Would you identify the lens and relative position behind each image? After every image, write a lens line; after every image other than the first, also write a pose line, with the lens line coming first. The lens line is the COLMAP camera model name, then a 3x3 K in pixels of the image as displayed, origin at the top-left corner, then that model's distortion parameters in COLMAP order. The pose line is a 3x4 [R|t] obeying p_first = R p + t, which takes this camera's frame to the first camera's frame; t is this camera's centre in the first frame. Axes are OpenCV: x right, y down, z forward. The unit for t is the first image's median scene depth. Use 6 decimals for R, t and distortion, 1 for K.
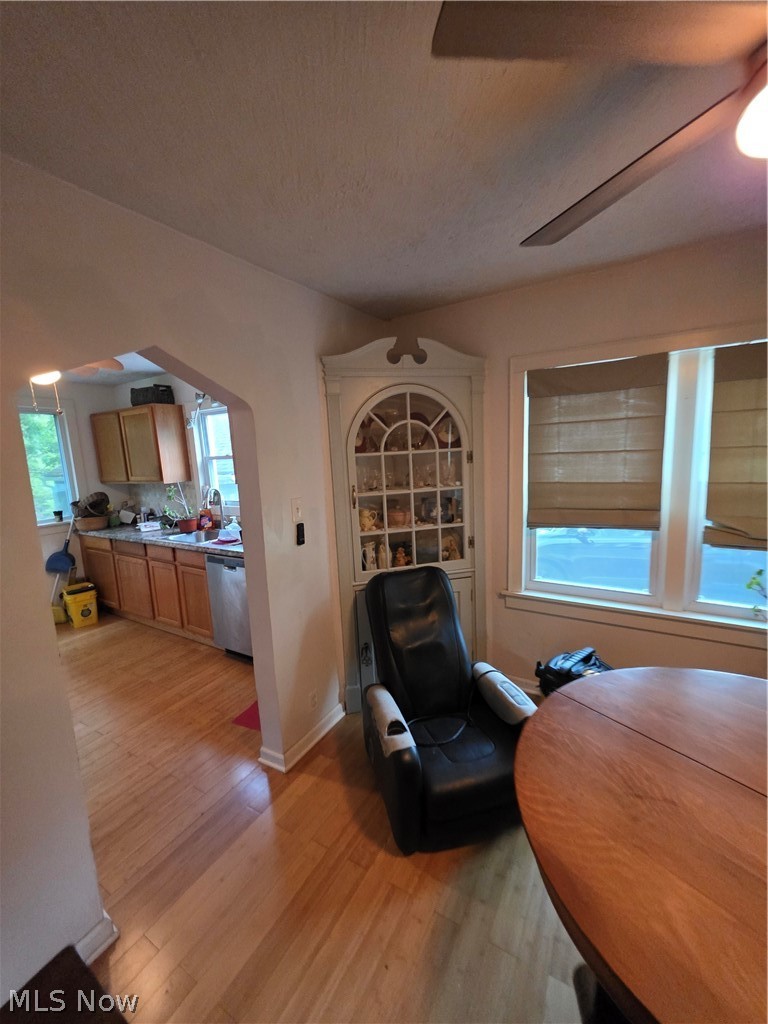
lens RADIAL K [[408.3, 0, 389.3], [0, 408.3, 511.4], [0, 0, 1]] dist [0.000760, -0.000197]
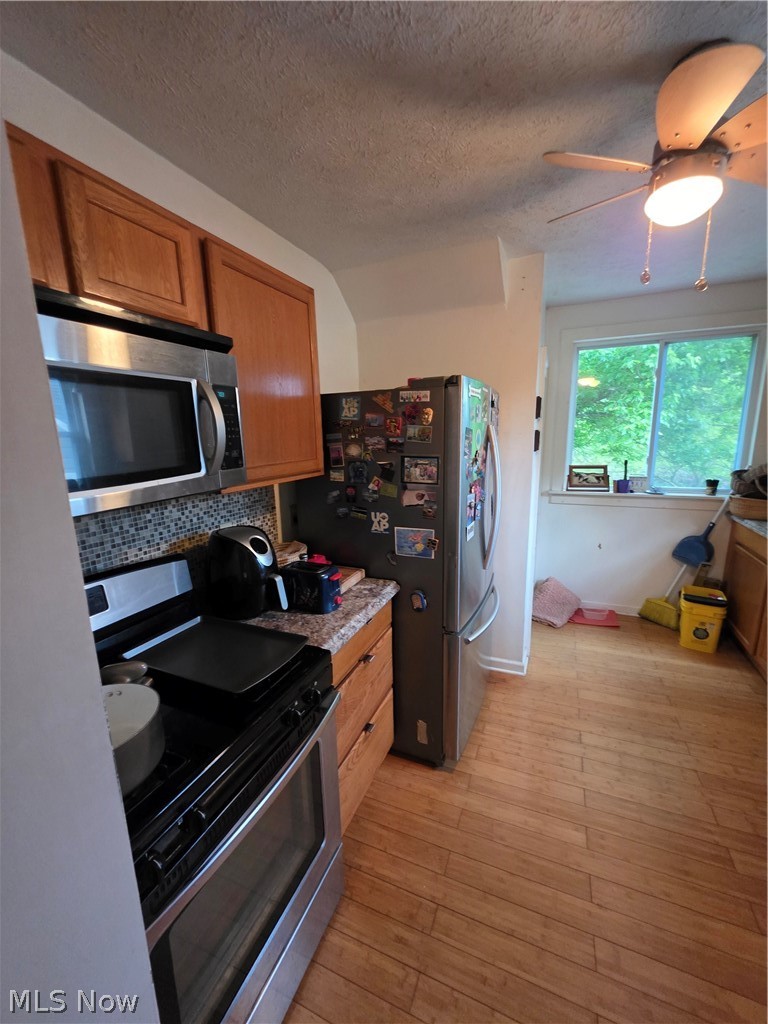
lens RADIAL K [[408.3, 0, 389.3], [0, 408.3, 511.4], [0, 0, 1]] dist [0.000760, -0.000197]
pose [[0.128598, 0.233427, -0.963833, -0.321587], [-0.141366, 0.966293, 0.215161, -0.034212], [0.981569, 0.108584, 0.157262, 0.577812]]
